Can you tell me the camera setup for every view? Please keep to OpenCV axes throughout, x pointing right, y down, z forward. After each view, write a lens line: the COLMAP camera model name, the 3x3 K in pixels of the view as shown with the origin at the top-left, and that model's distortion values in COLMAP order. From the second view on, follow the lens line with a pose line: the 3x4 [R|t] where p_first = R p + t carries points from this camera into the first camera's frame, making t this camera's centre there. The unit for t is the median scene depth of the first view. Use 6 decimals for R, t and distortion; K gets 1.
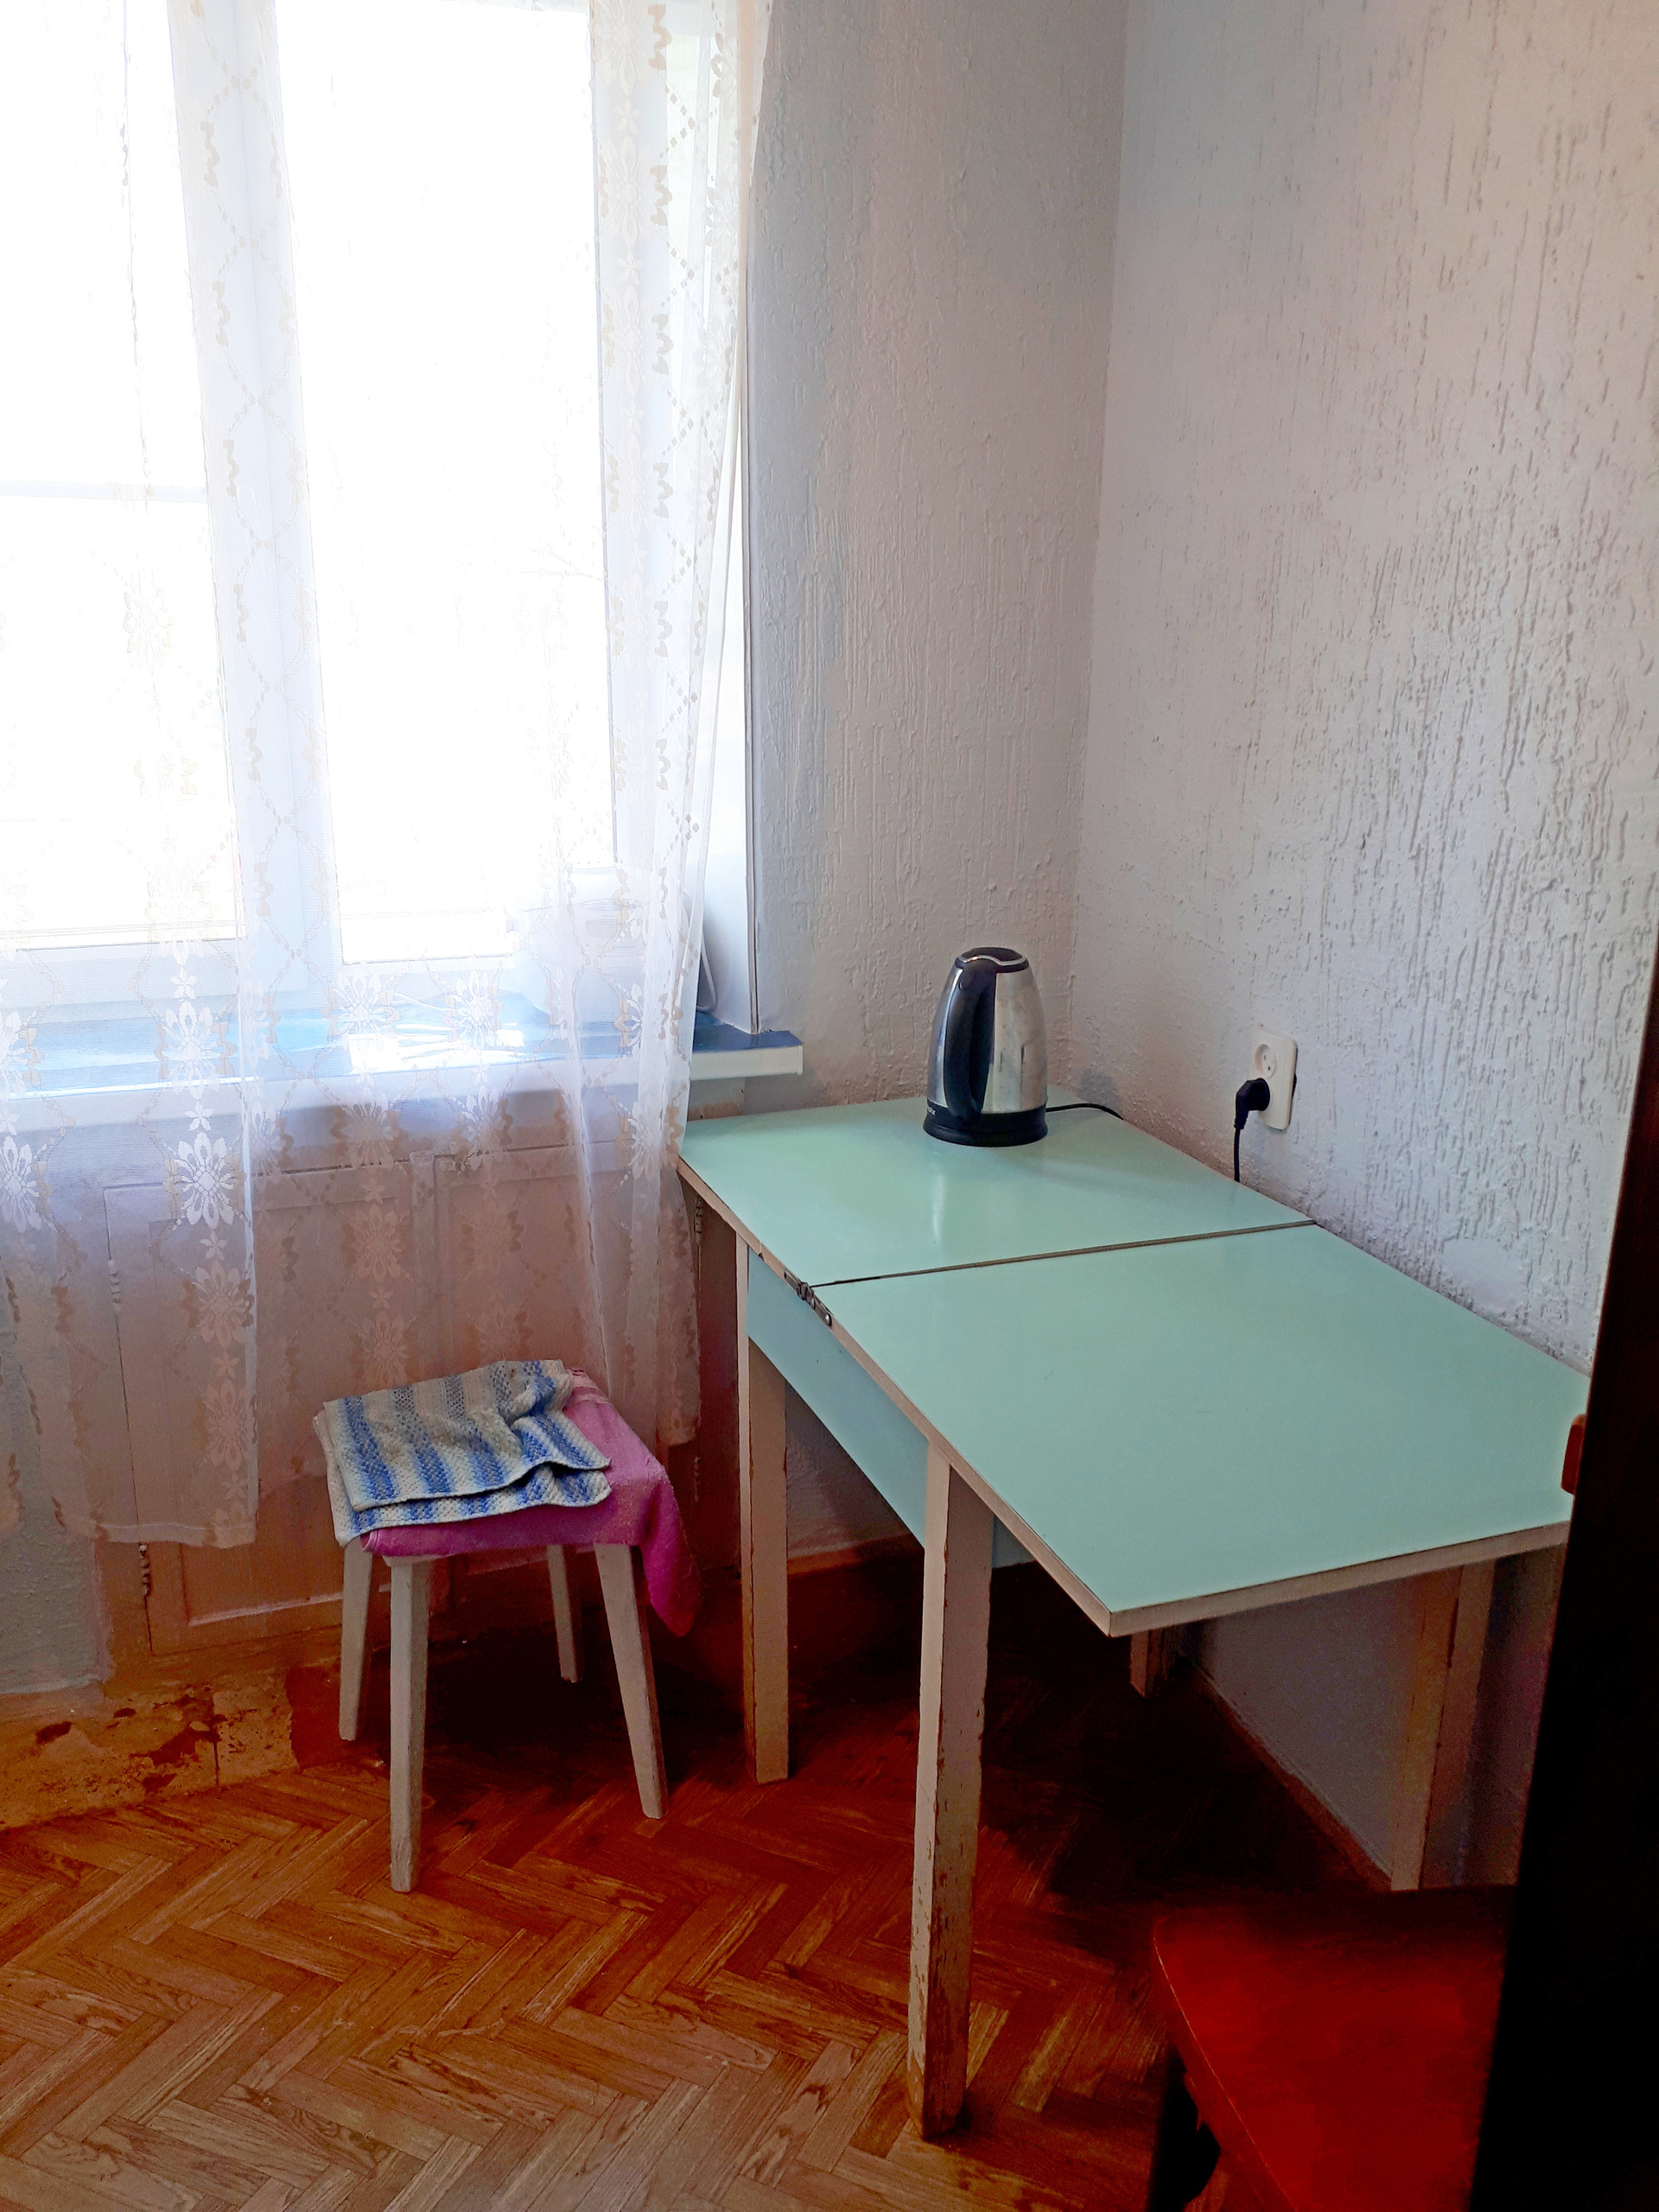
lens RADIAL K [[1771.8, 0, 822.9], [0, 1771.8, 1104.6], [0, 0, 1]] dist [0.026113, -0.024966]
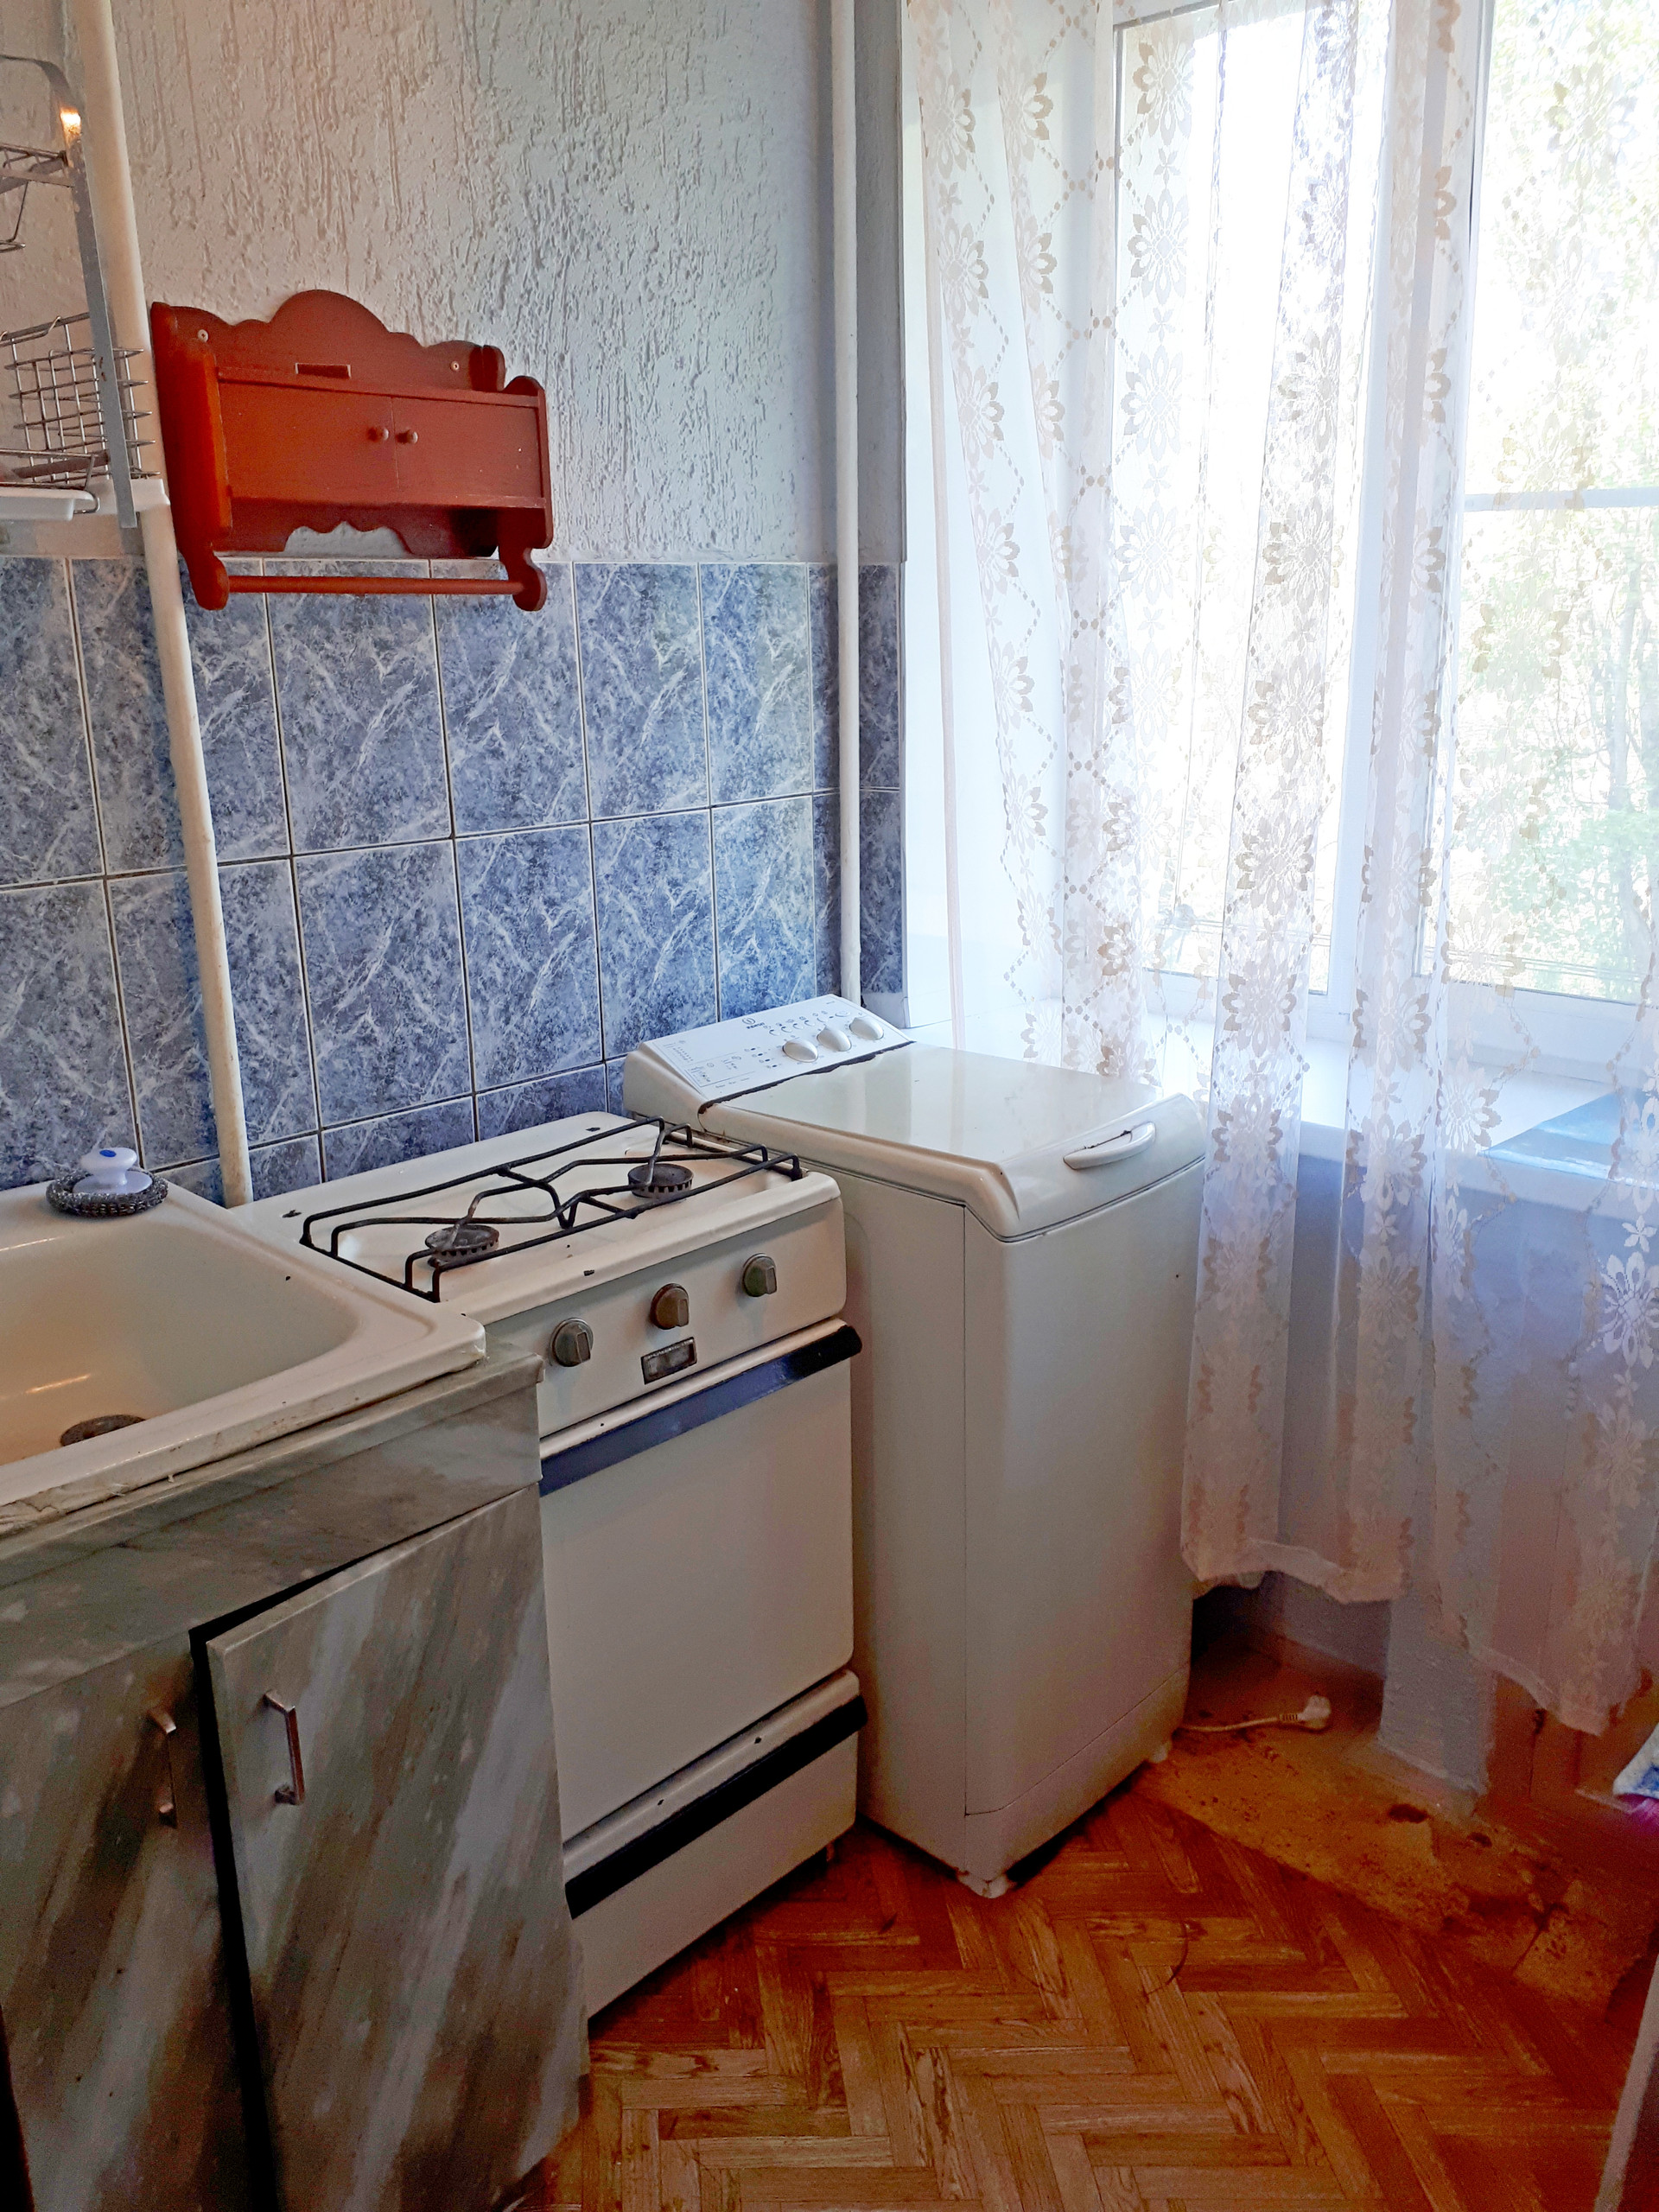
lens RADIAL K [[1771.8, 0, 828.1], [0, 1771.8, 1110.3], [0, 0, 1]] dist [0.026113, -0.024966]
pose [[0.453104, 0.221013, -0.863626, 0.185269], [-0.225690, 0.965659, 0.128716, -0.069815], [0.862416, 0.136590, 0.487424, 0.249002]]
